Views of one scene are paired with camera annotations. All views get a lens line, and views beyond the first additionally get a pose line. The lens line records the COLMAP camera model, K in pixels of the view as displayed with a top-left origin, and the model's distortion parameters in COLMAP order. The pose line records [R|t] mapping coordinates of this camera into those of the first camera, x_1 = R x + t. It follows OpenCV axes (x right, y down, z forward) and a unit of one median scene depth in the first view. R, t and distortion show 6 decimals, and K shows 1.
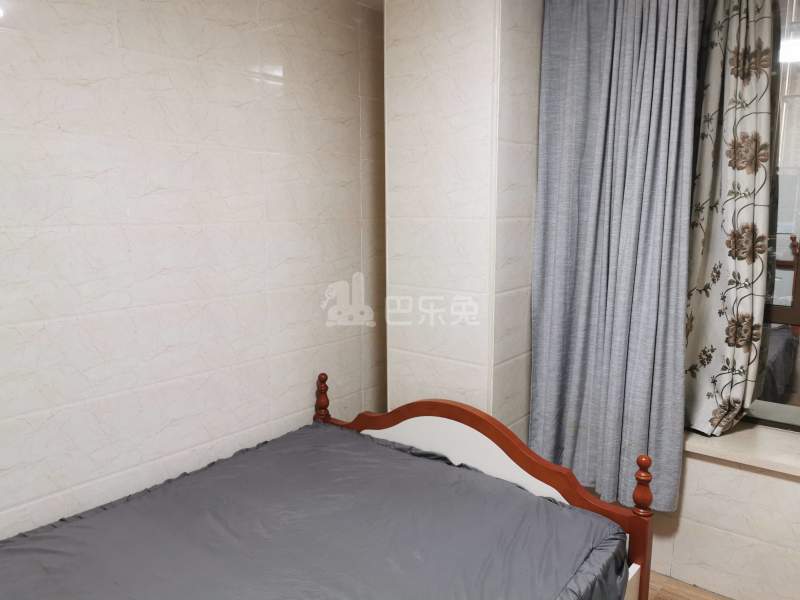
lens RADIAL K [[620.9, 0, 397.7], [0, 620.9, 311.5], [0, 0, 1]] dist [0.081103, -0.109722]
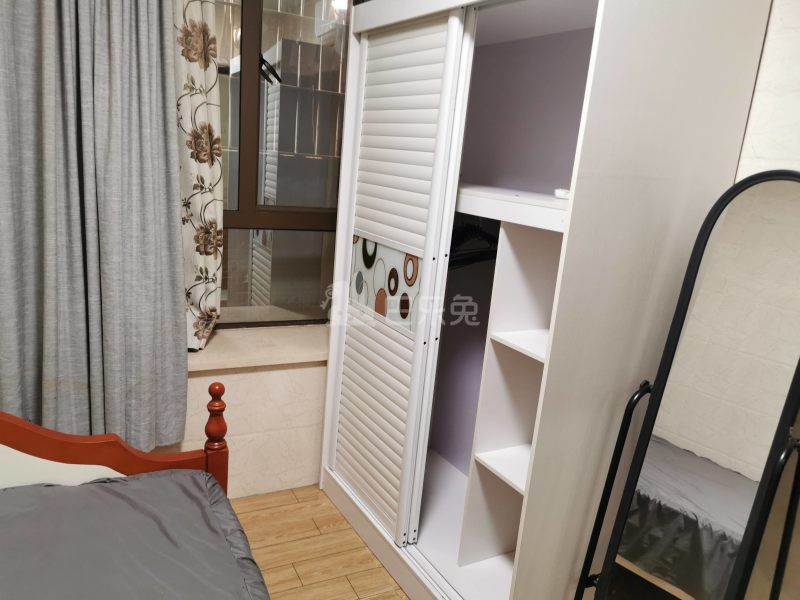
lens RADIAL K [[620.9, 0, 397.7], [0, 620.9, 311.5], [0, 0, 1]] dist [0.081103, -0.109722]
pose [[0.410368, -0.185868, 0.892777, -0.221633], [0.068754, 0.982528, 0.172950, -0.004468], [-0.909325, -0.009591, 0.415977, 0.333479]]
